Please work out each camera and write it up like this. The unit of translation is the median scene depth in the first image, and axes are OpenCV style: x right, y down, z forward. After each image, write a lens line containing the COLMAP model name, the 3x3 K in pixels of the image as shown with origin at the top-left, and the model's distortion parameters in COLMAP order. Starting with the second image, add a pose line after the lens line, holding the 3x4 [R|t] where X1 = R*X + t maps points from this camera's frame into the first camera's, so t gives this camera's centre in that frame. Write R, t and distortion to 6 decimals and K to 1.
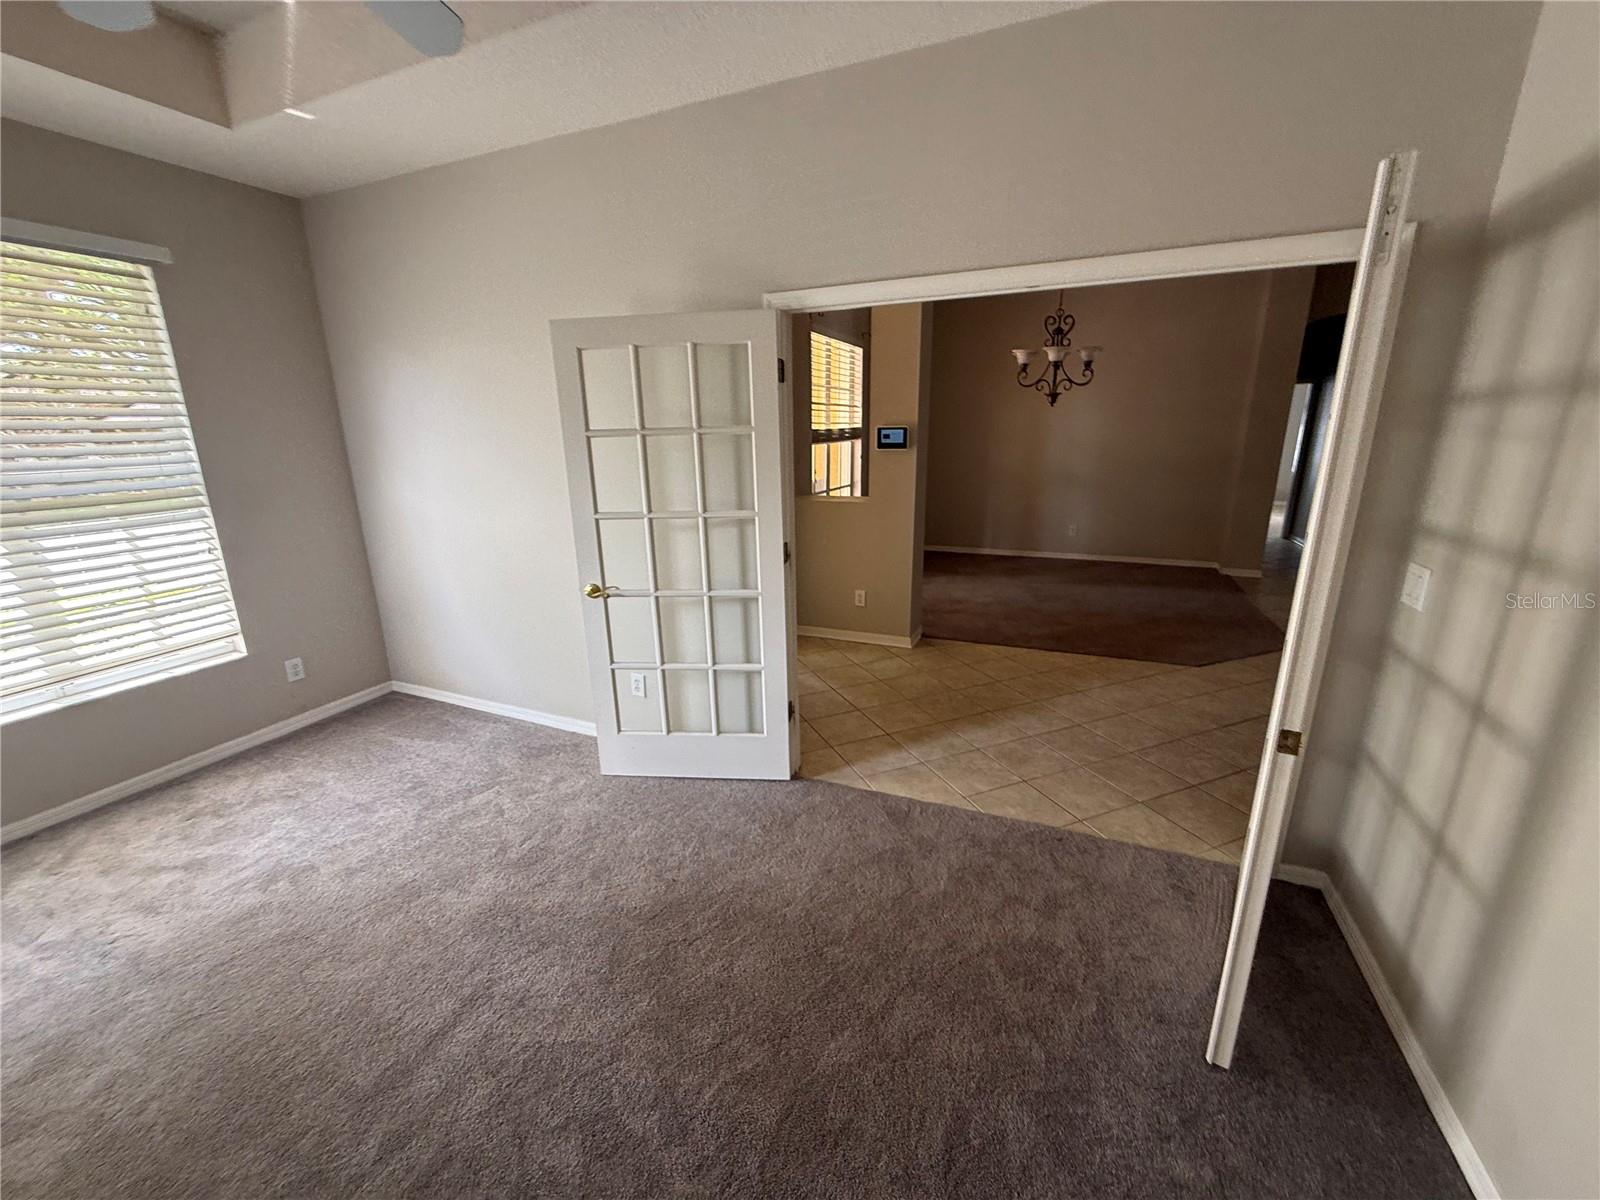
lens RADIAL K [[638.0, 0, 798.3], [0, 638.0, 596.6], [0, 0, 1]] dist [0.000406, -0.000461]
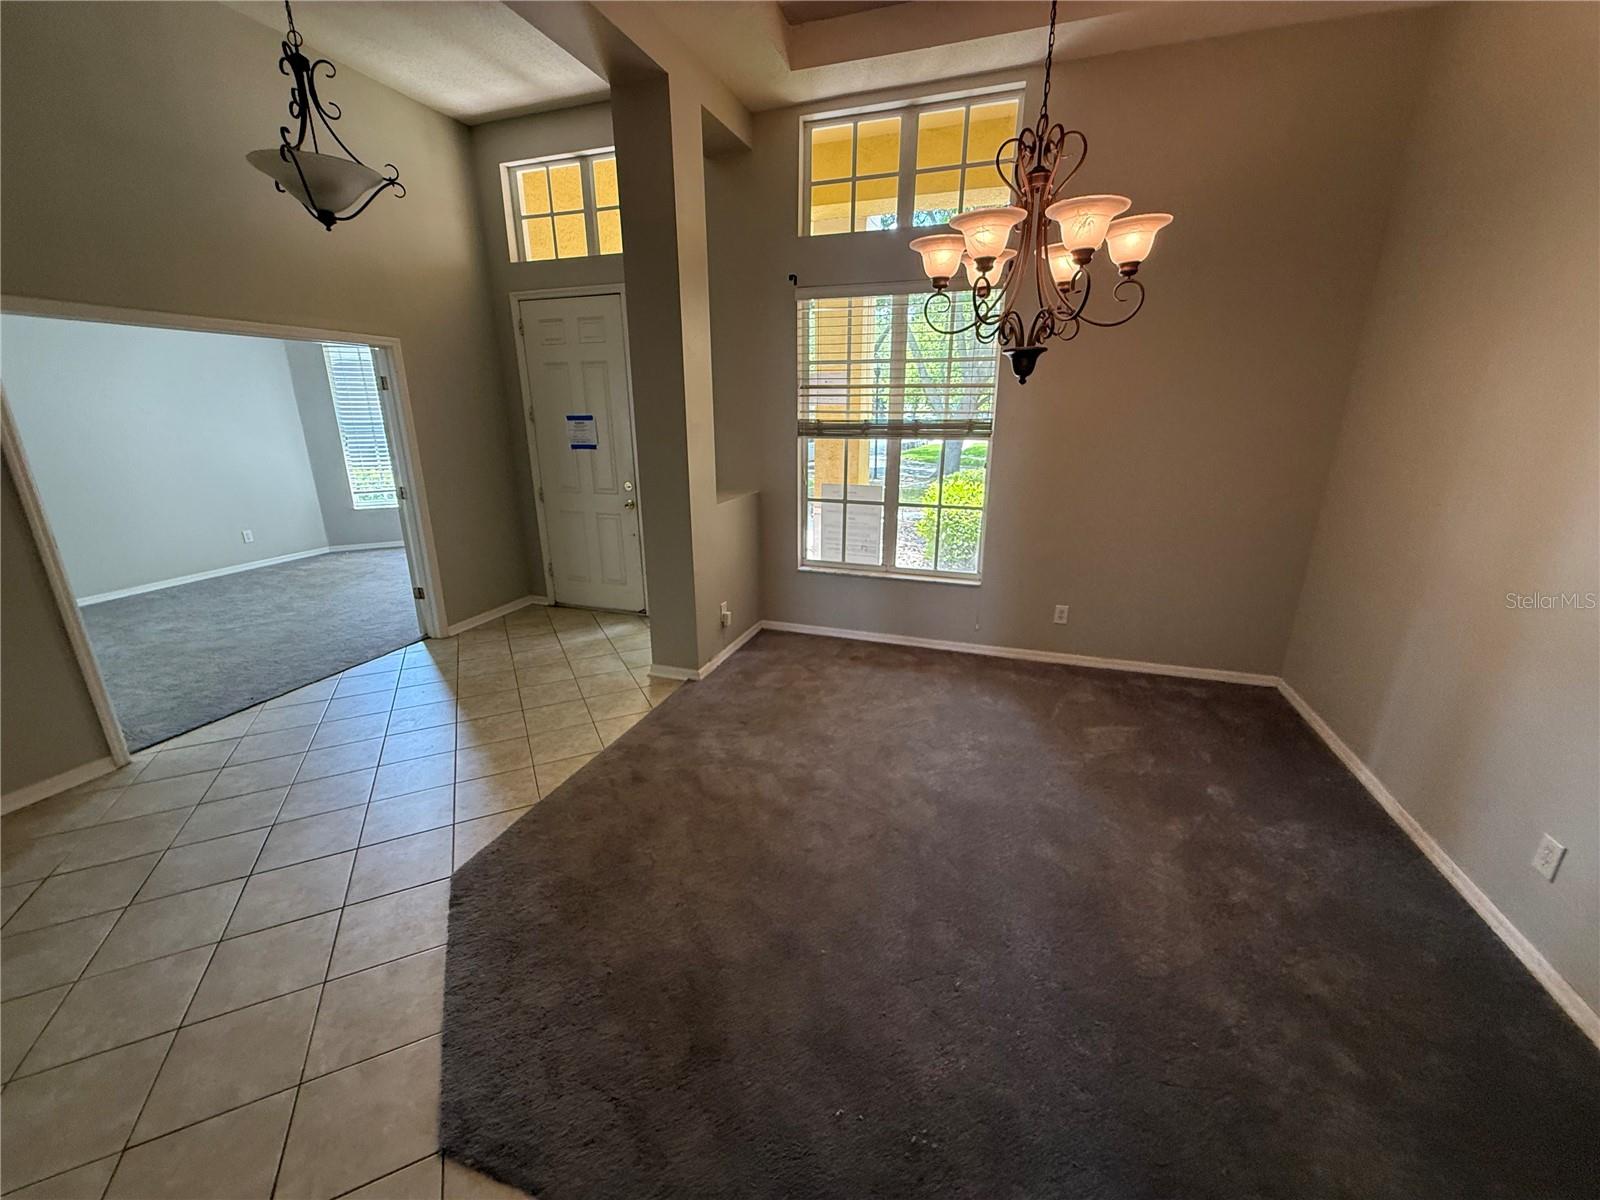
lens RADIAL K [[638.0, 0, 796.4], [0, 638.0, 604.2], [0, 0, 1]] dist [0.000406, -0.000461]
pose [[0.076682, 0.299935, -0.950873, 0.840095], [-0.271897, 0.923826, 0.269477, -0.250544], [0.959266, 0.237875, 0.152392, 0.888363]]
